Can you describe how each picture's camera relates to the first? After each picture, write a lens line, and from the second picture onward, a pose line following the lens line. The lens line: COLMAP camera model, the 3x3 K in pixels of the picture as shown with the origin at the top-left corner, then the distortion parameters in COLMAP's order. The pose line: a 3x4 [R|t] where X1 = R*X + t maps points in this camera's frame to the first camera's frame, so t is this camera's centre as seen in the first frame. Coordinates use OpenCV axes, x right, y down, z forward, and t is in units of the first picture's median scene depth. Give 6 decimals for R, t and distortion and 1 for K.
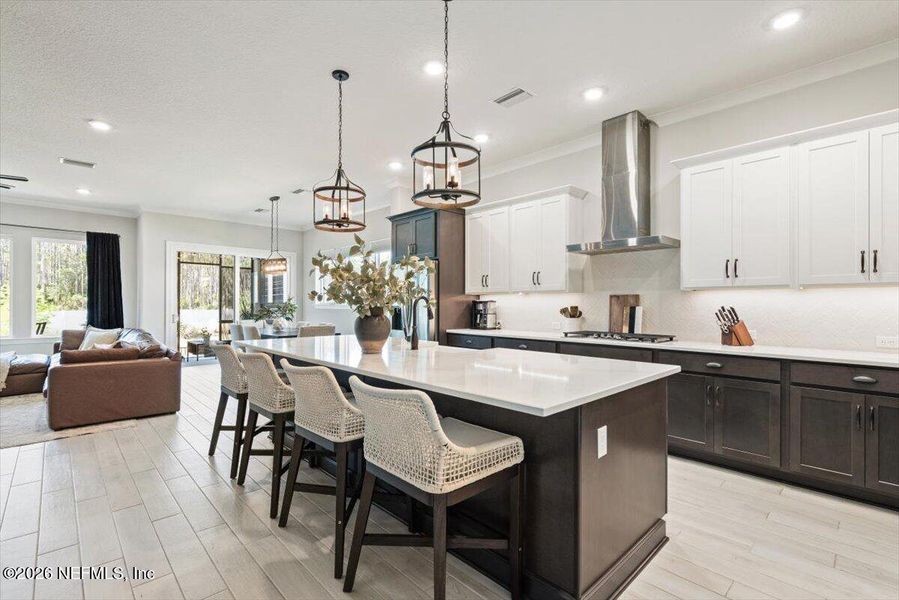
lens RADIAL K [[402.9, 0, 447.7], [0, 402.9, 302.7], [0, 0, 1]] dist [0.004109, 0.000246]
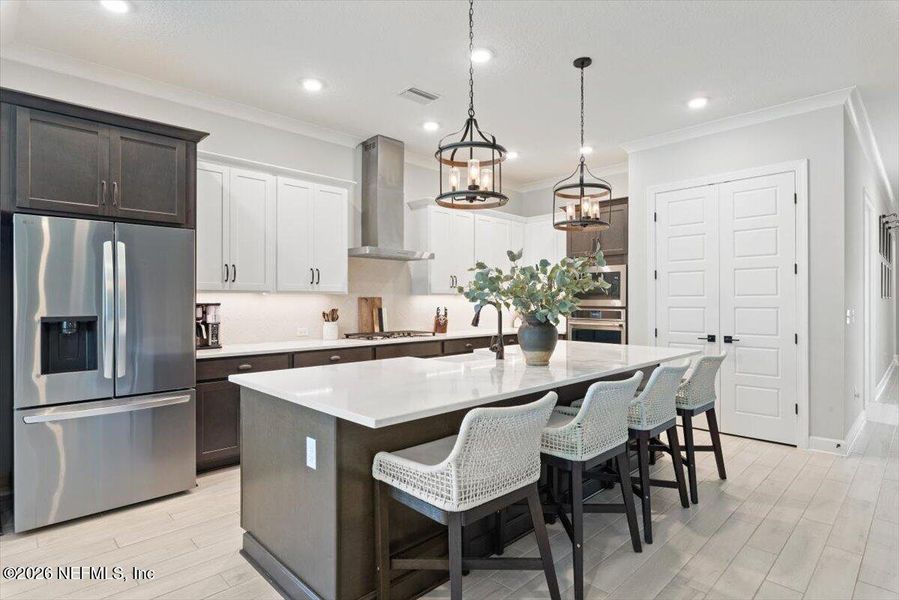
lens RADIAL K [[466.2, 0, 447.2], [0, 466.2, 301.2], [0, 0, 1]] dist [-0.002443, -0.000247]
pose [[-0.019587, -0.004480, 0.999798, -1.140247], [-0.001957, 0.999988, 0.004443, -0.022247], [-0.999806, -0.001869, -0.019596, 1.133696]]
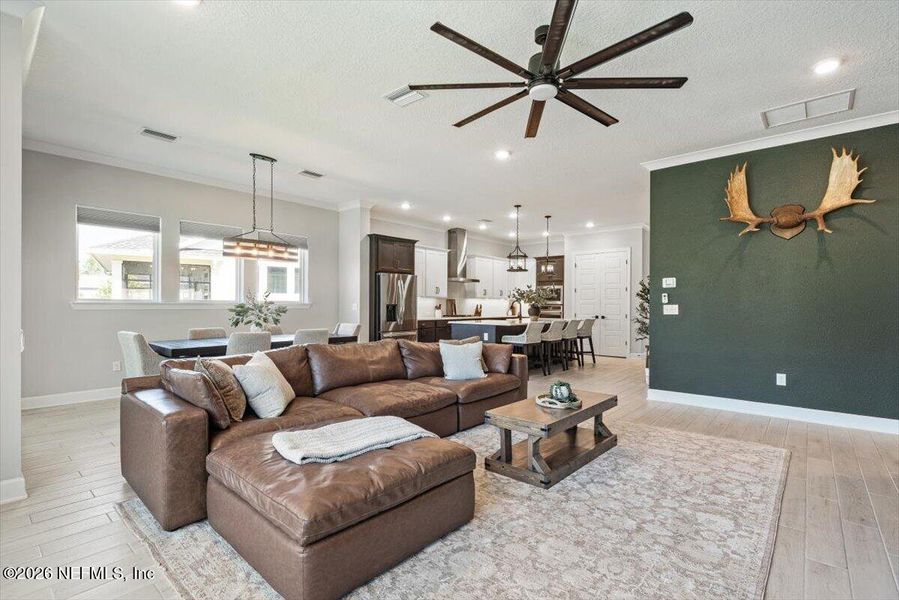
lens RADIAL K [[402.9, 0, 447.7], [0, 402.9, 302.7], [0, 0, 1]] dist [0.004109, 0.000246]
pose [[-0.100426, -0.000613, 0.994944, -2.724187], [-0.009668, 0.999953, -0.000359, 0.001420], [-0.994898, -0.009655, -0.100427, 1.750272]]
